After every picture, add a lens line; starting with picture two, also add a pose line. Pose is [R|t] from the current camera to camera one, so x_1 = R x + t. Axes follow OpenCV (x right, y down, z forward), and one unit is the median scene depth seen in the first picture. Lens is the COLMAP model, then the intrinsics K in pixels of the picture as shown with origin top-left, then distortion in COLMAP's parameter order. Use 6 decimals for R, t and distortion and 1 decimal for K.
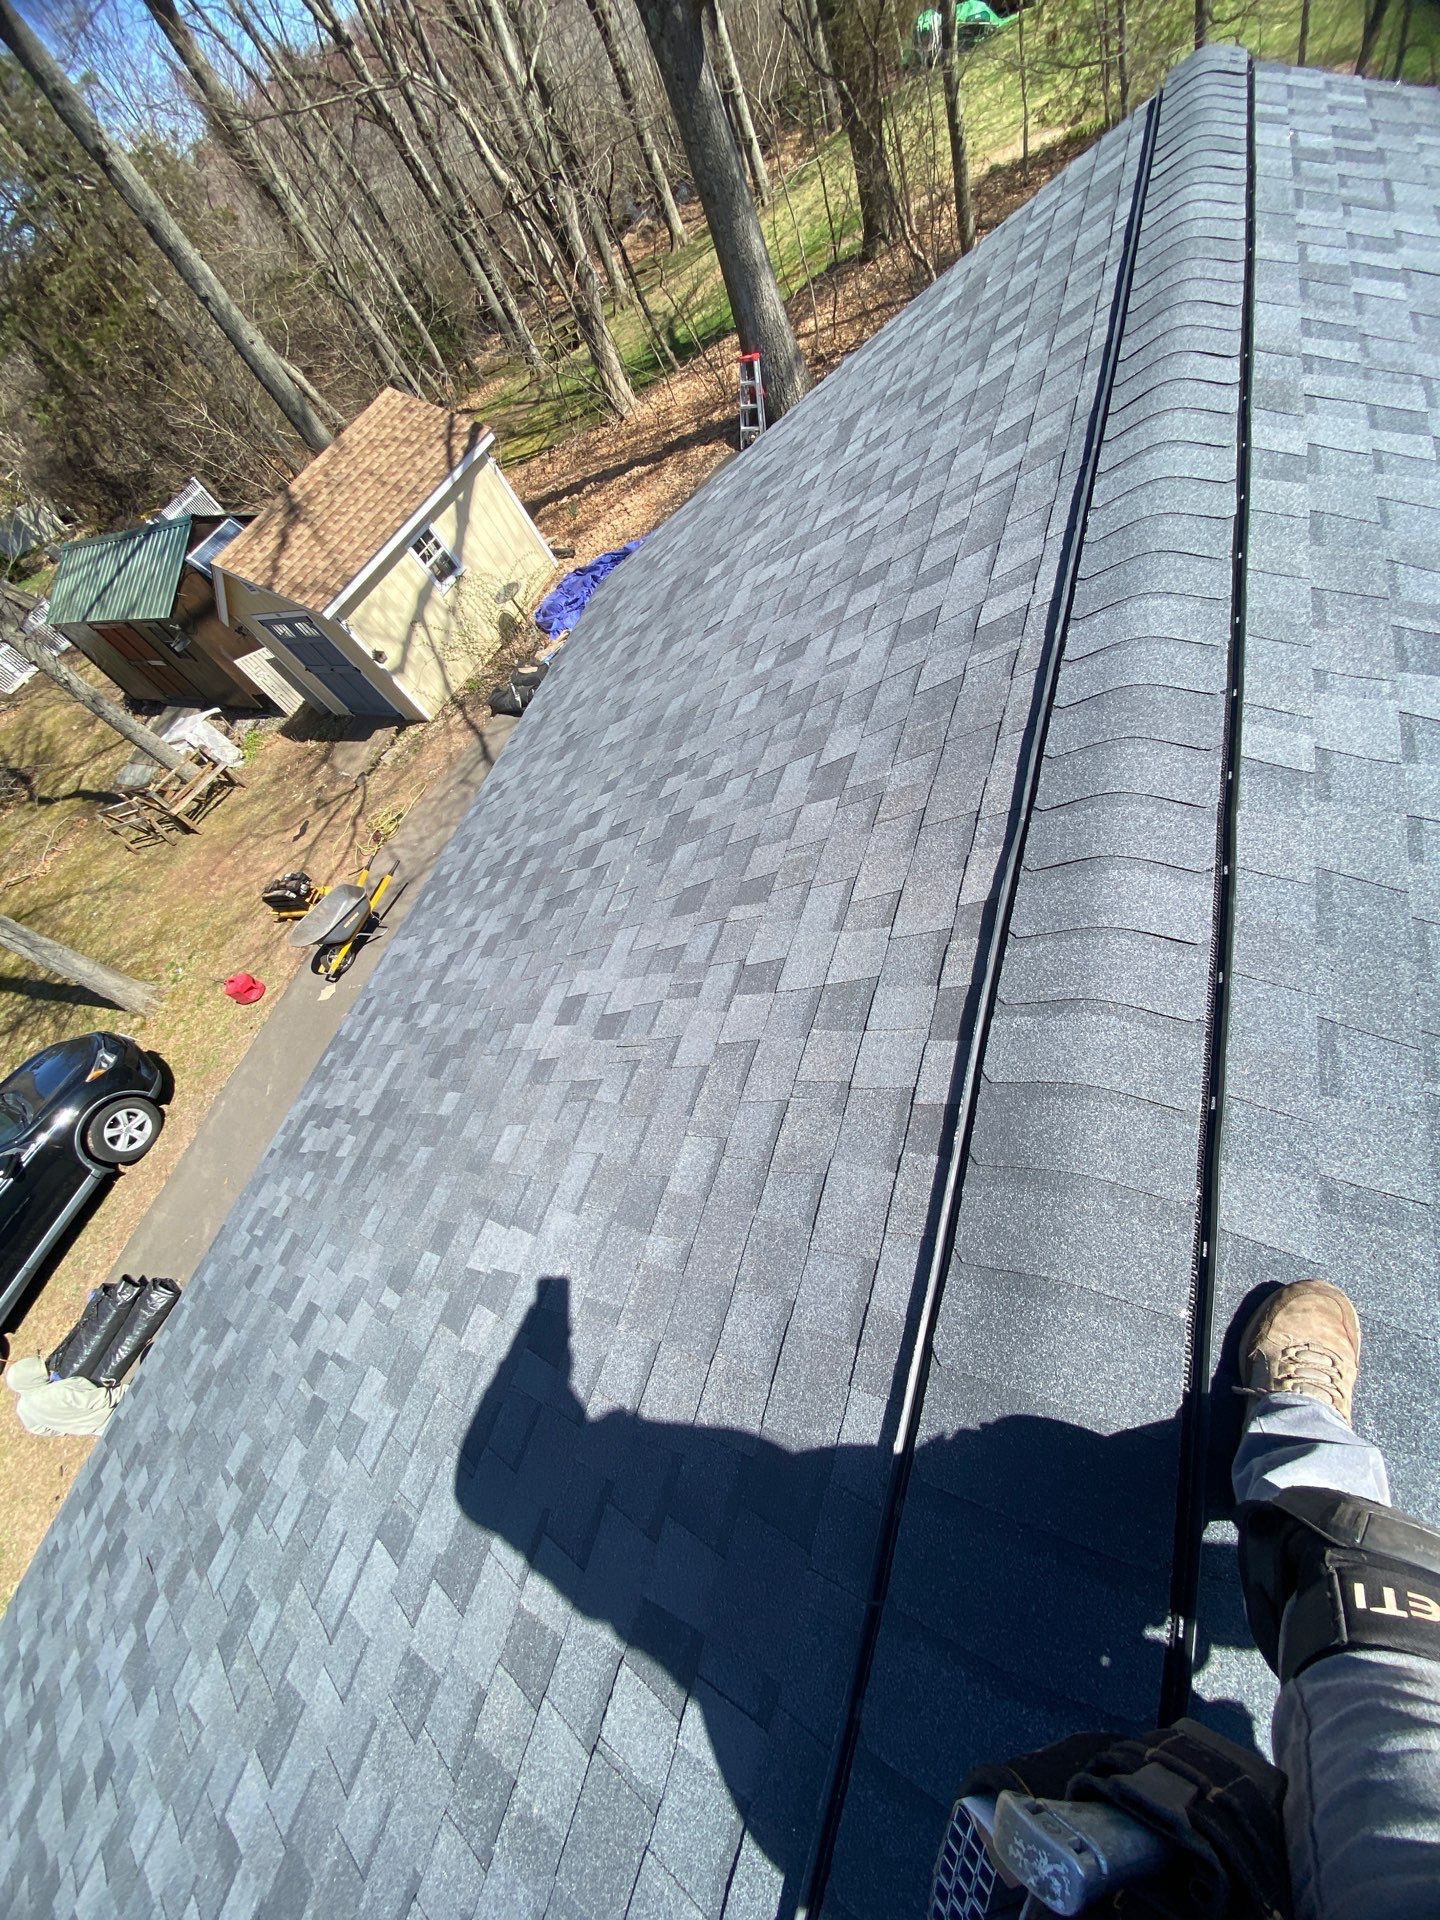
lens RADIAL K [[793.2, 0, 725.0], [0, 793.2, 938.8], [0, 0, 1]] dist [0.021491, -0.023719]
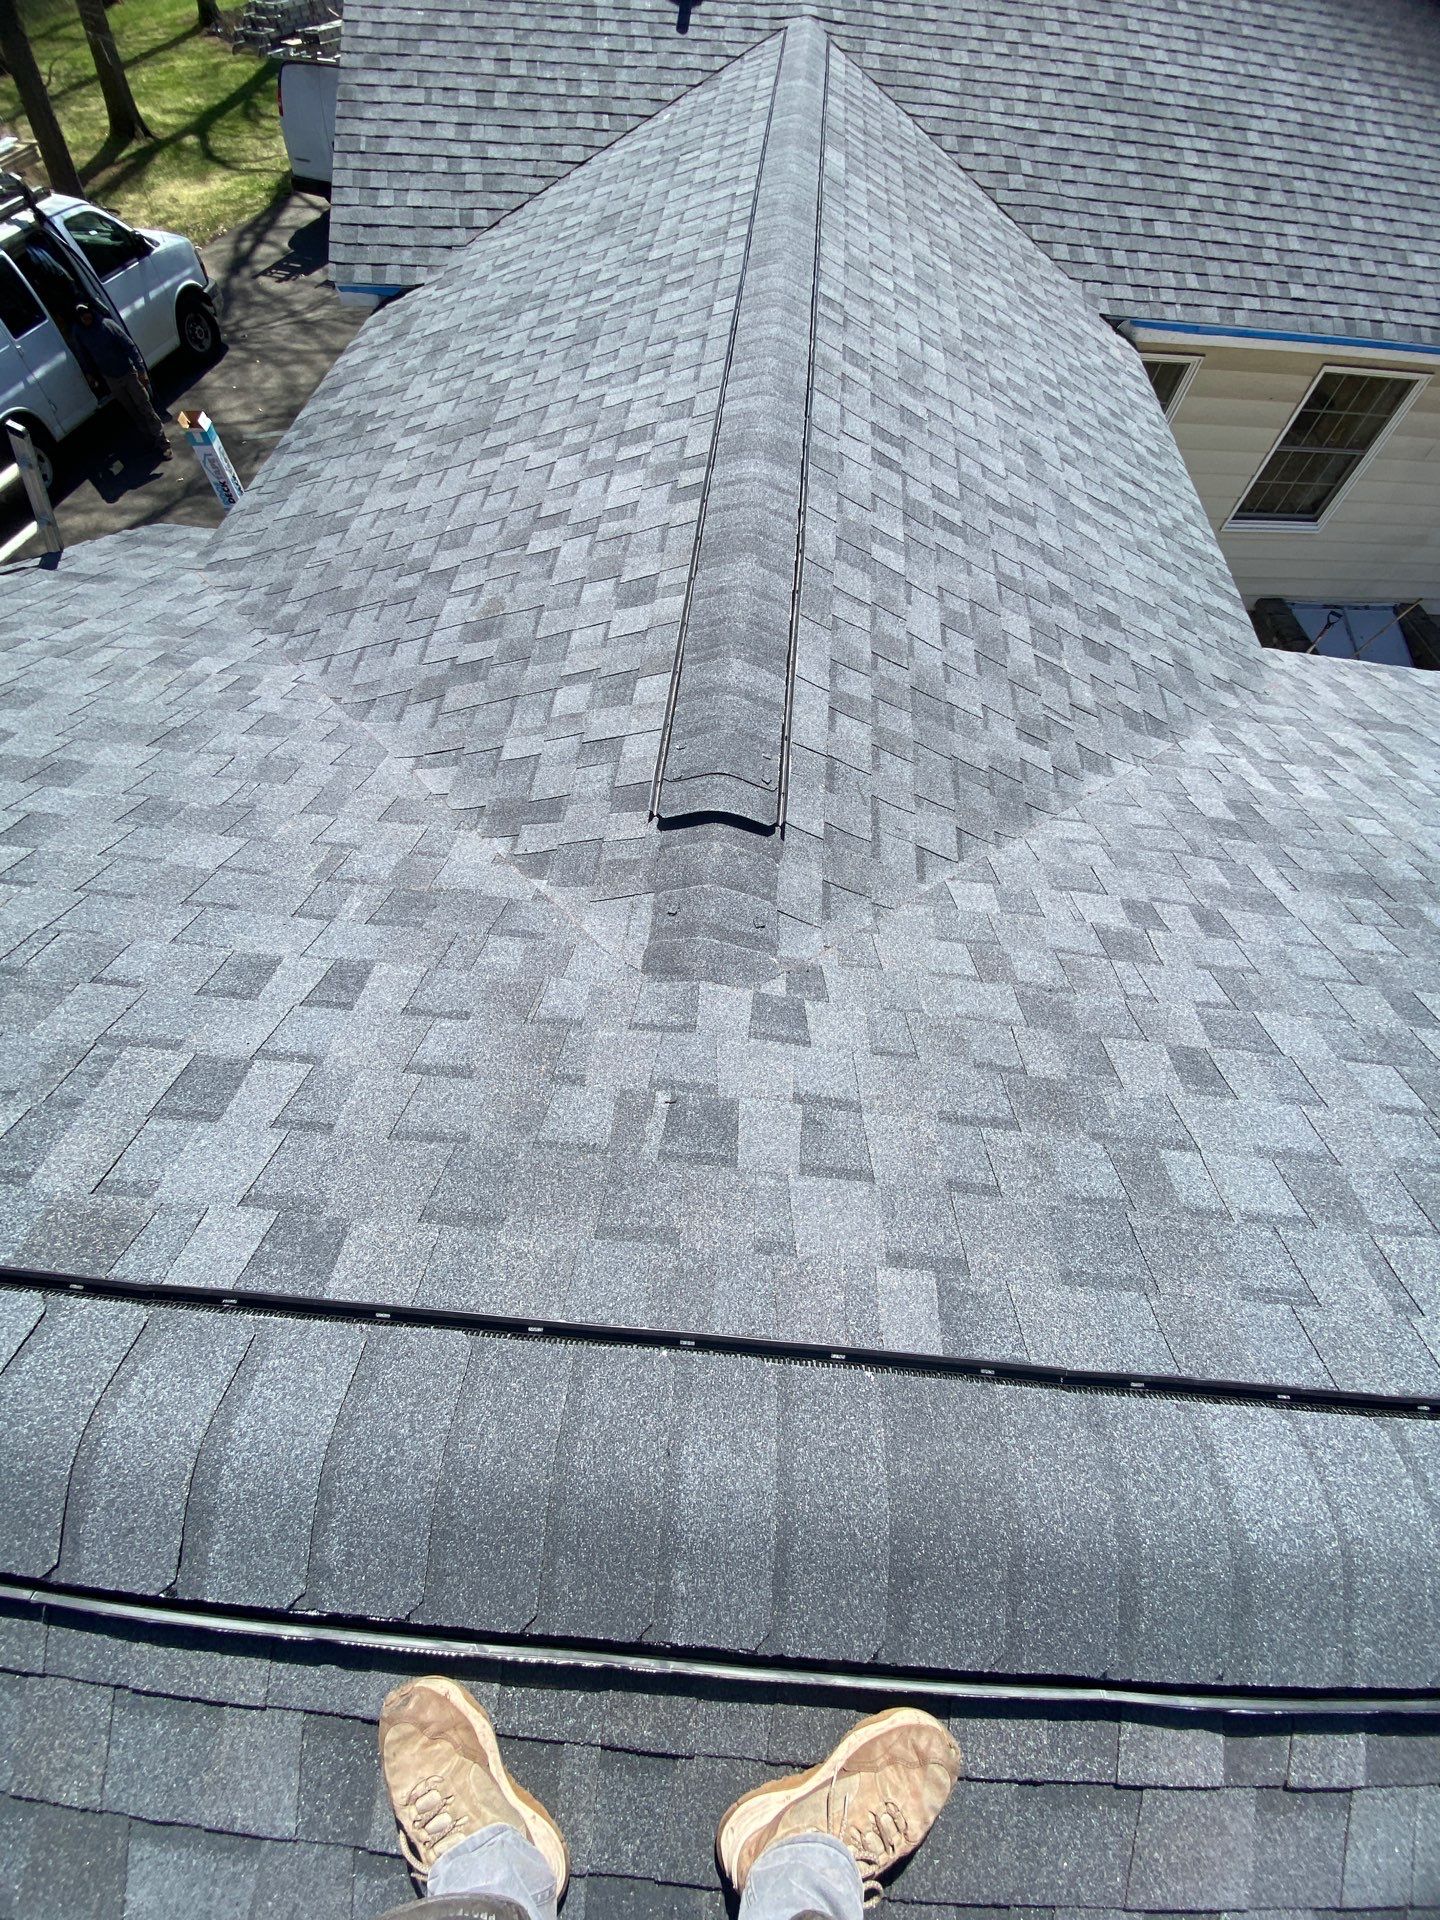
lens RADIAL K [[793.2, 0, 725.0], [0, 793.2, 938.8], [0, 0, 1]] dist [0.021491, -0.023719]
pose [[-0.268873, -0.587395, 0.763332, 0.316507], [0.807899, 0.293955, 0.510773, -0.833746], [-0.524410, 0.754028, 0.395519, 0.450976]]
